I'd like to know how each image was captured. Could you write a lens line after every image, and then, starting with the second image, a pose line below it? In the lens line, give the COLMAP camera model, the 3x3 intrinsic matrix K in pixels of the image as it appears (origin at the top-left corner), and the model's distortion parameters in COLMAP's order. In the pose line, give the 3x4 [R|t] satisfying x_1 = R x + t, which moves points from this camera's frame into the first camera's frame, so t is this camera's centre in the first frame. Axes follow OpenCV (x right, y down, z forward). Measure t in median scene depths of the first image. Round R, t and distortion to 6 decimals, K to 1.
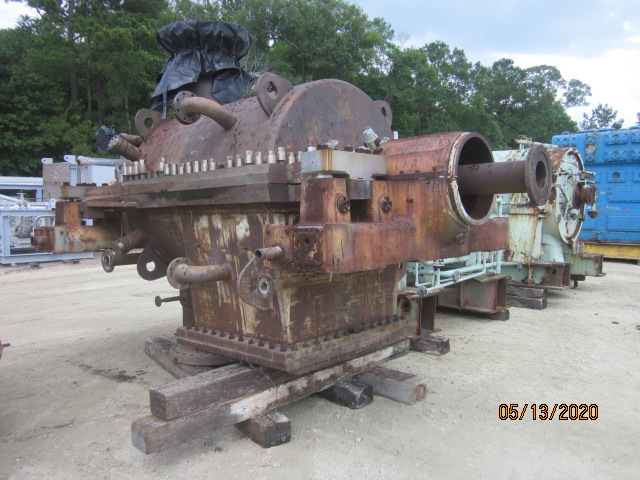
lens RADIAL K [[535.4, 0, 316.3], [0, 535.4, 240.0], [0, 0, 1]] dist [-0.034604, 0.002065]
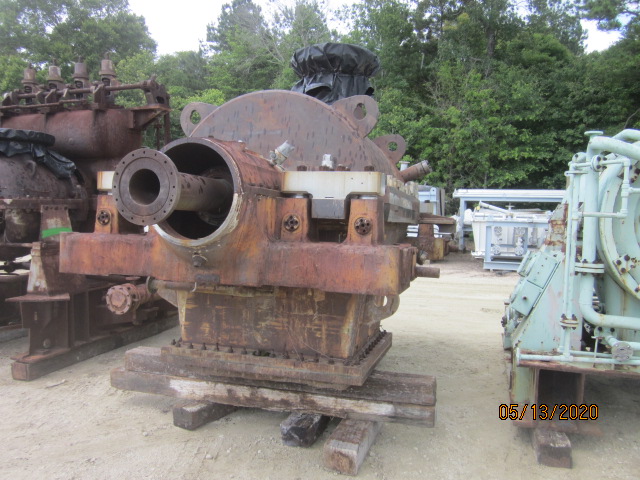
lens RADIAL K [[535.4, 0, 316.3], [0, 535.4, 240.0], [0, 0, 1]] dist [-0.034604, 0.002065]
pose [[0.424898, 0.060932, -0.903188, 0.944258], [-0.081433, 0.996260, 0.028902, -0.064325], [0.901571, 0.061269, 0.428271, 0.668898]]
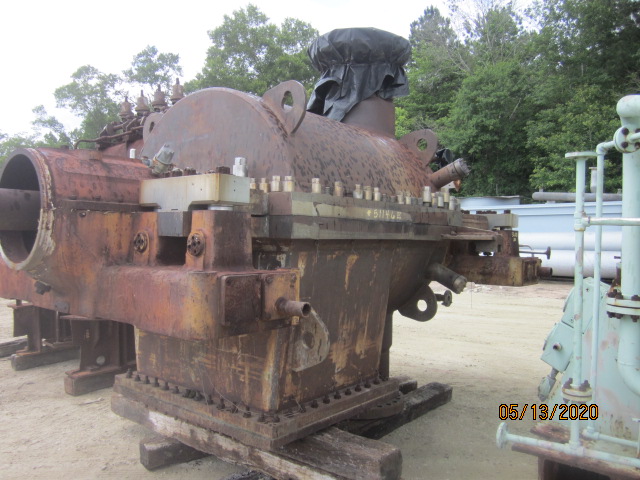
lens RADIAL K [[535.4, 0, 316.3], [0, 535.4, 240.0], [0, 0, 1]] dist [-0.034604, 0.002065]
pose [[0.048419, 0.025307, -0.998506, 0.873599], [-0.062735, 0.997782, 0.022247, -0.092651], [0.996855, 0.061564, 0.049899, 1.127678]]
